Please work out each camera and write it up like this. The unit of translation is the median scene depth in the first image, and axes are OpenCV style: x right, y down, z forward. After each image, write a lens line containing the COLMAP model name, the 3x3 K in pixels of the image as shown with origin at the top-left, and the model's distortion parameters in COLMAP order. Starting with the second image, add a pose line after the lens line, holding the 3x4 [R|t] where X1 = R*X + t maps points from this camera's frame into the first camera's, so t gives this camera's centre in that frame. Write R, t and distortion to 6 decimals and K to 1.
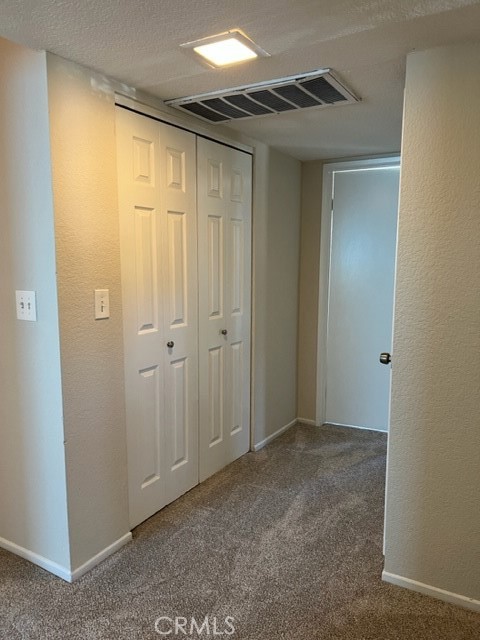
lens RADIAL K [[482.6, 0, 234.6], [0, 482.6, 328.2], [0, 0, 1]] dist [0.047473, -0.056875]
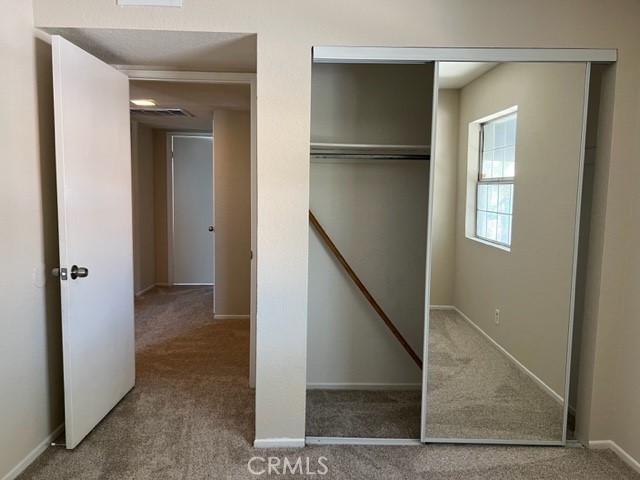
lens RADIAL K [[482.6, 0, 320.0], [0, 482.6, 240.0], [0, 0, 1]] dist [0.047473, -0.056875]
pose [[0.849521, -0.034935, 0.526396, -0.409264], [0.053800, 0.998340, -0.020568, 0.163970], [-0.524804, 0.045793, 0.849990, -1.090599]]
